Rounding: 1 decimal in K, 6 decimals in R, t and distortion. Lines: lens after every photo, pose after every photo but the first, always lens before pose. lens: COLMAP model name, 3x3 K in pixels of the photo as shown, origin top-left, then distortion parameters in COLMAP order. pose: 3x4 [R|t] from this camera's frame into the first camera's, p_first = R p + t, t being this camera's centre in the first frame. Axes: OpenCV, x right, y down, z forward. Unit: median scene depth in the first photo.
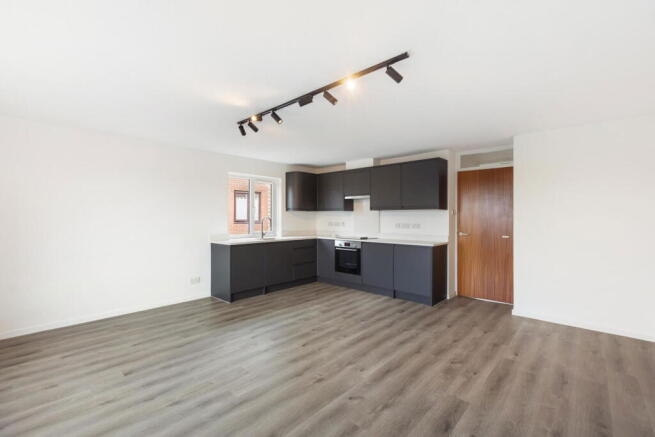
lens RADIAL K [[294.8, 0, 327.5], [0, 294.8, 218.5], [0, 0, 1]] dist [0.002224, 0.000012]
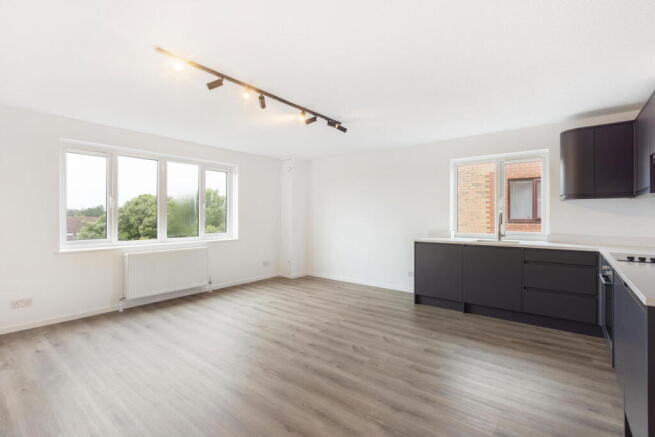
lens RADIAL K [[323.6, 0, 362.2], [0, 323.6, 219.1], [0, 0, 1]] dist [0.000836, 0.000014]
pose [[0.057316, 0.002974, -0.998352, 0.601593], [-0.001530, 0.999995, 0.002891, 0.013871], [0.998355, 0.001361, 0.057321, 0.684651]]
